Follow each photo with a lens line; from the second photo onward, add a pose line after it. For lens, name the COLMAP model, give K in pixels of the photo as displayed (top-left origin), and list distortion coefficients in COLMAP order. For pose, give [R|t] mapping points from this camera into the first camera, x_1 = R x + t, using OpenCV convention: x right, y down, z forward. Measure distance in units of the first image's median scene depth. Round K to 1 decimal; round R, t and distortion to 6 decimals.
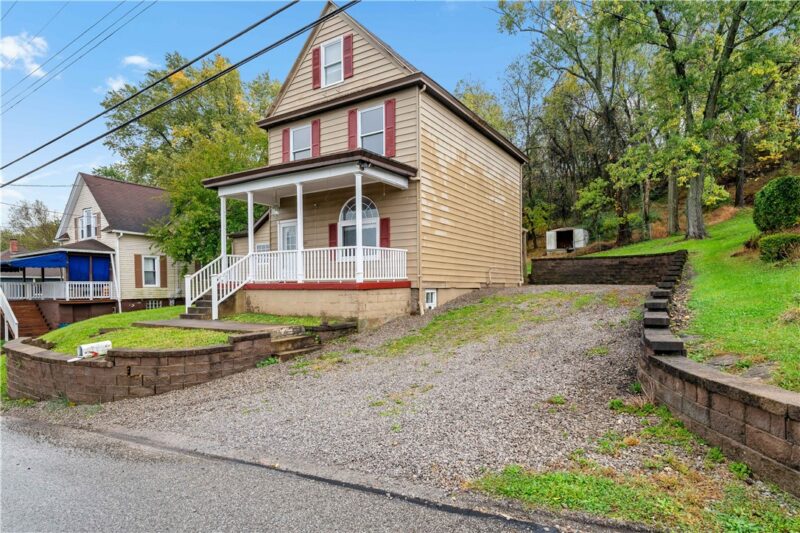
lens RADIAL K [[425.1, 0, 399.9], [0, 425.1, 287.9], [0, 0, 1]] dist [0.000500, -0.000497]
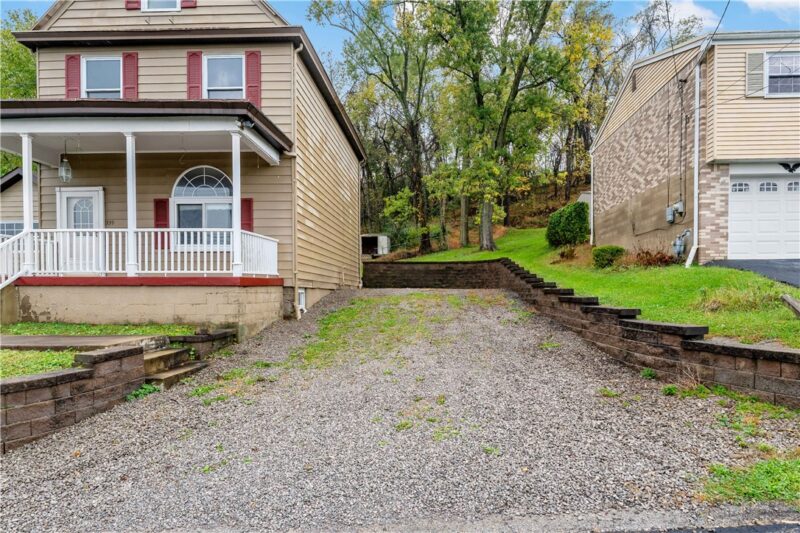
lens RADIAL K [[445.4, 0, 402.1], [0, 445.4, 296.2], [0, 0, 1]] dist [-0.001421, -0.001390]
pose [[0.866767, 0.003579, 0.498701, -0.198685], [-0.003816, 0.999993, -0.000545, 0.017832], [-0.498699, -0.001430, 0.866774, 0.135990]]
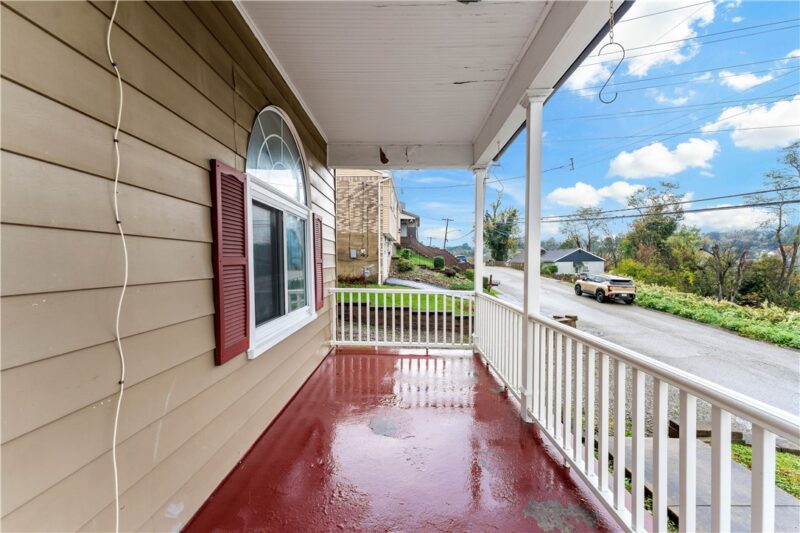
lens RADIAL K [[331.4, 0, 399.4], [0, 331.4, 269.5], [0, 0, 1]] dist [-0.002939, -0.000465]
pose [[-0.537181, -0.014894, 0.843335, -0.362182], [0.011113, 0.999632, 0.024733, -0.116588], [-0.843394, 0.022658, -0.536818, 1.109793]]
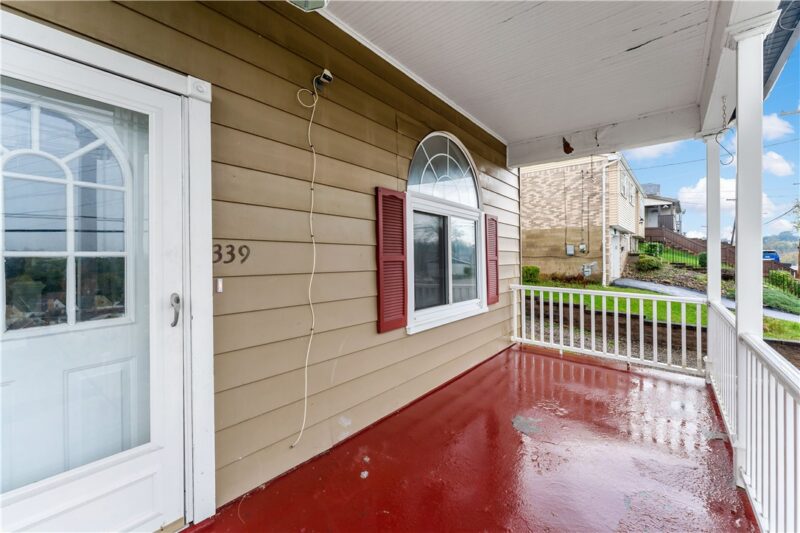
lens RADIAL K [[325.8, 0, 391.7], [0, 325.8, 259.7], [0, 0, 1]] dist [0.000627, -0.000210]
pose [[0.119497, 0.000449, 0.992834, -0.397841], [0.006279, 0.999980, -0.001208, -0.116402], [-0.992815, 0.006378, 0.119492, 1.064095]]
